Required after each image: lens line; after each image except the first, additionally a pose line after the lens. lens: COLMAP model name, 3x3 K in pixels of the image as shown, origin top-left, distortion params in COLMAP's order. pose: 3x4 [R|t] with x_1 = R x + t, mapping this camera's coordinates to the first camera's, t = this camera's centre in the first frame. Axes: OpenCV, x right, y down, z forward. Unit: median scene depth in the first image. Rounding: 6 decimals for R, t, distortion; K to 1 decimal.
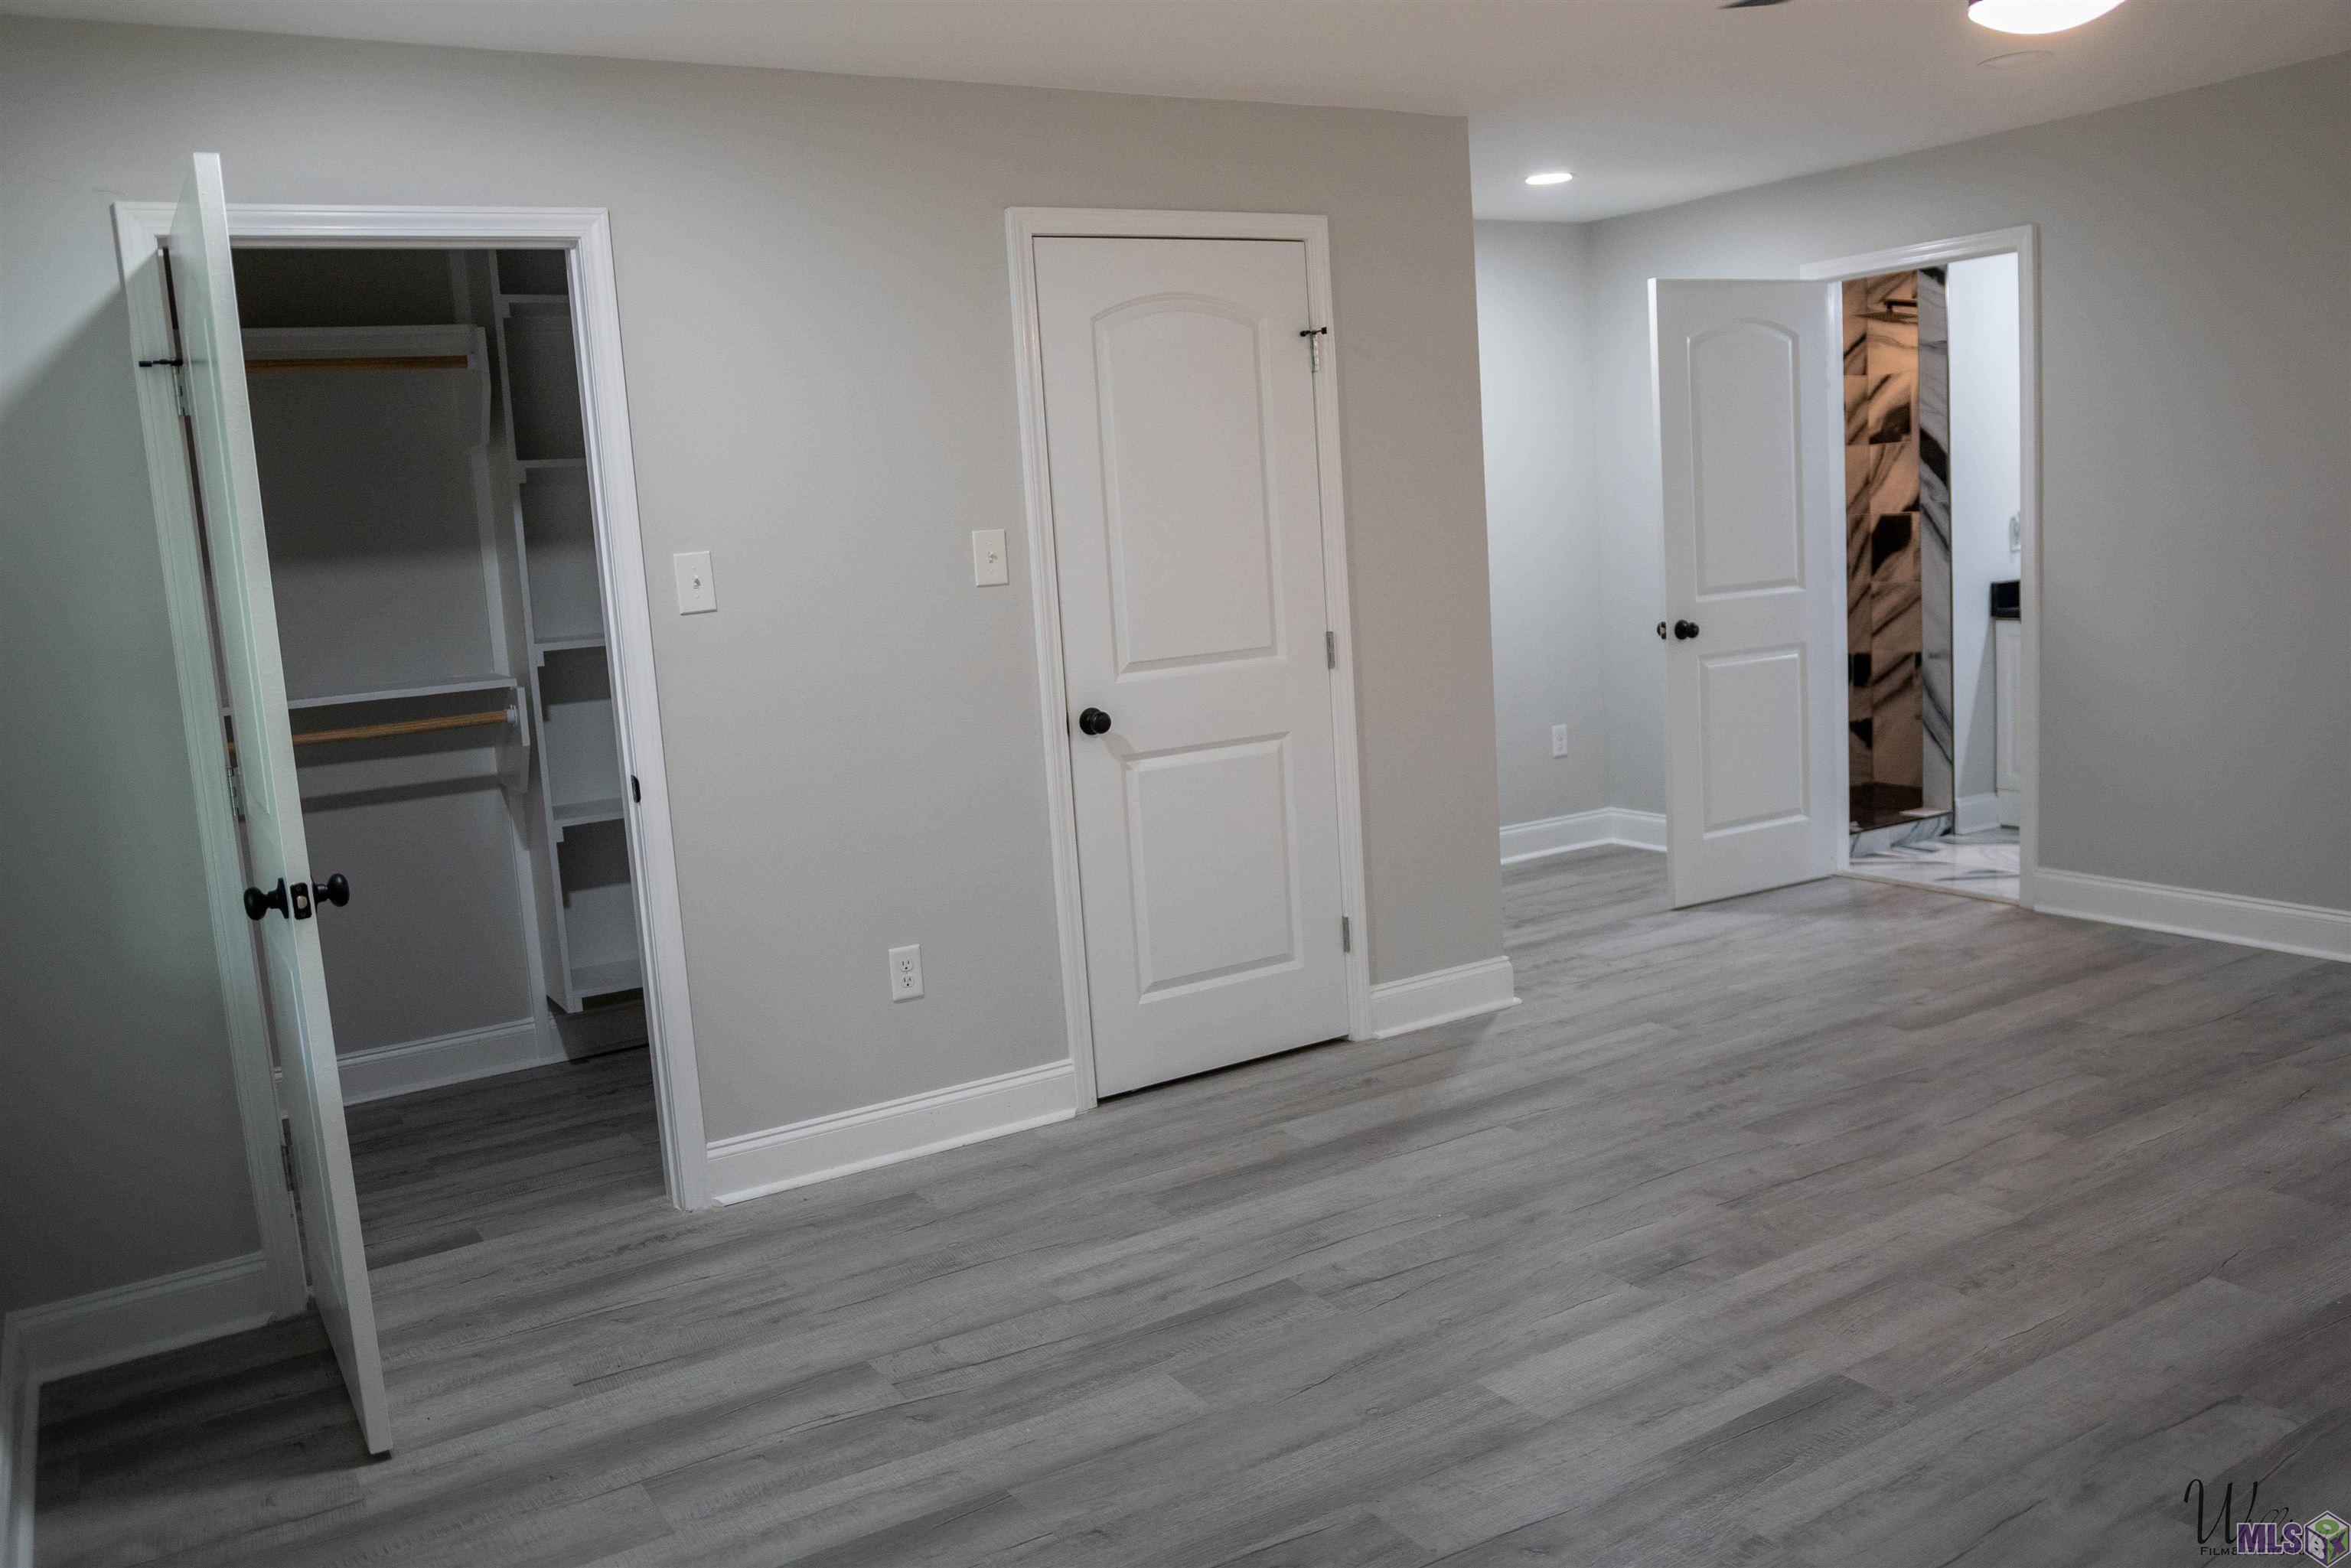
lens RADIAL K [[1861.3, 0, 1176.0], [0, 1861.3, 774.0], [0, 0, 1]] dist [-0.047353, -0.005295]
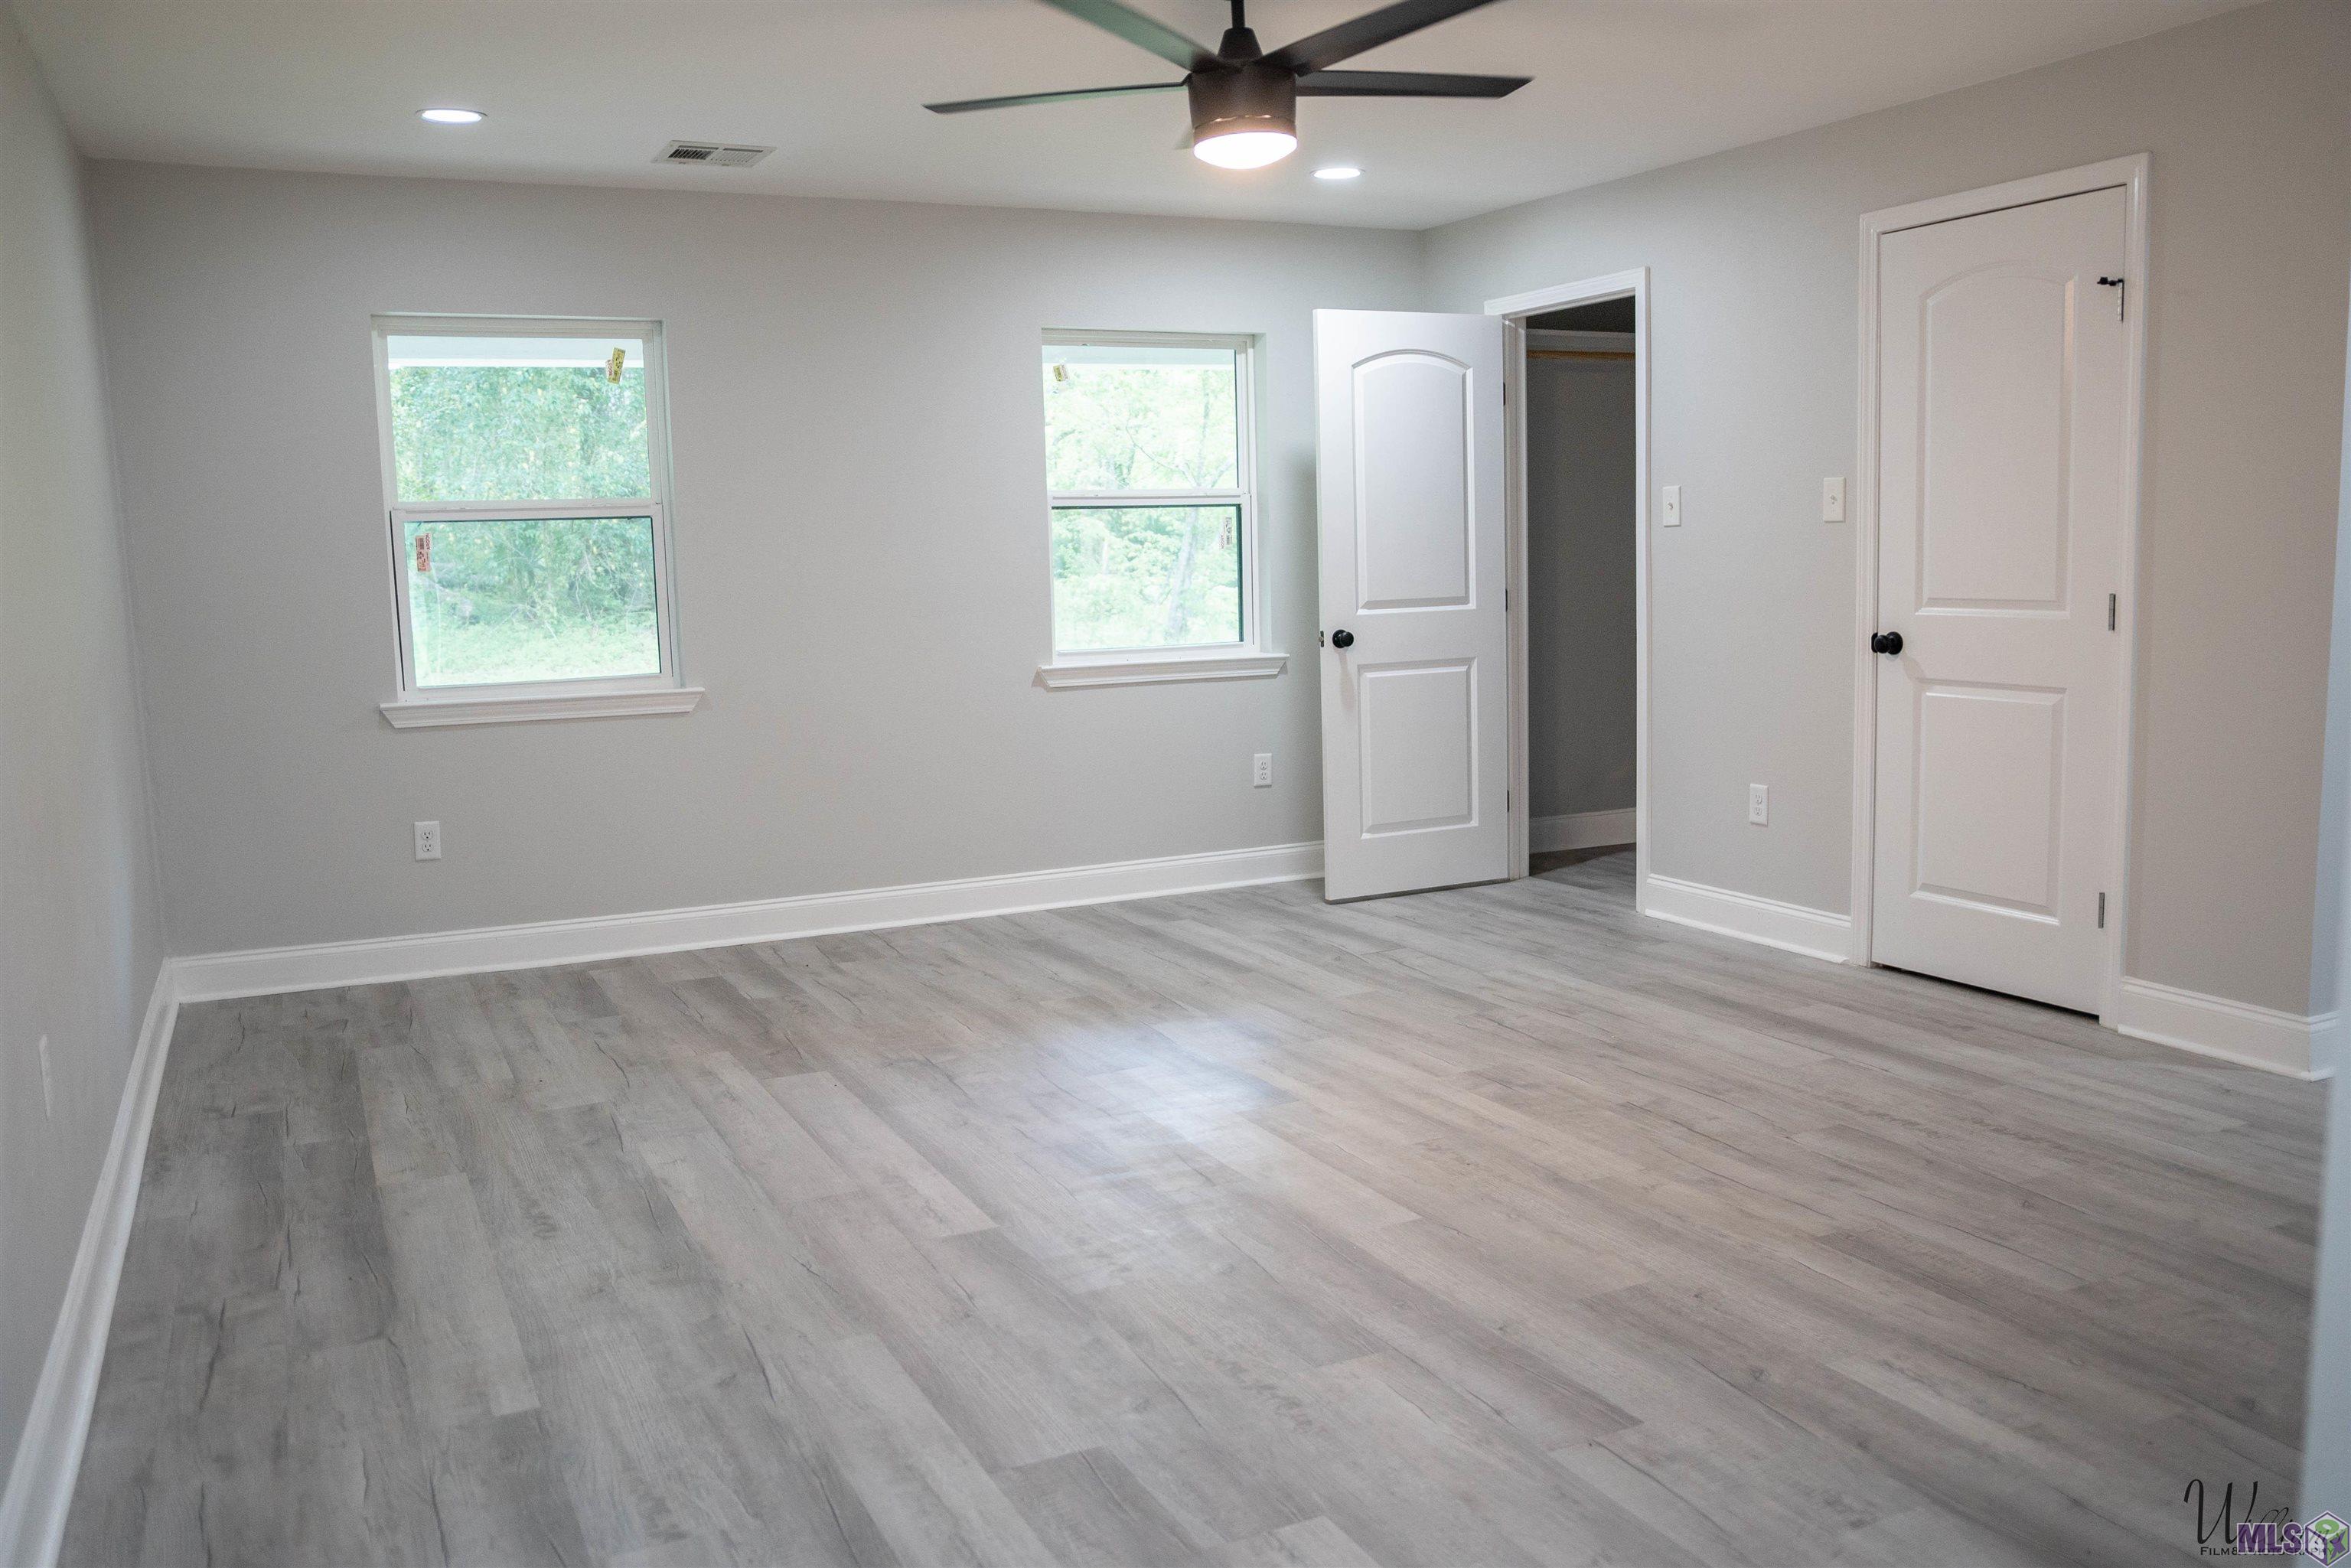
lens RADIAL K [[1861.3, 0, 1174.1], [0, 1861.3, 786.8], [0, 0, 1]] dist [-0.047353, -0.005295]
pose [[-0.093610, 0.199515, -0.975413, 1.206777], [-0.102749, 0.972548, 0.208790, -0.143391], [0.990293, 0.119768, -0.070541, 0.674629]]
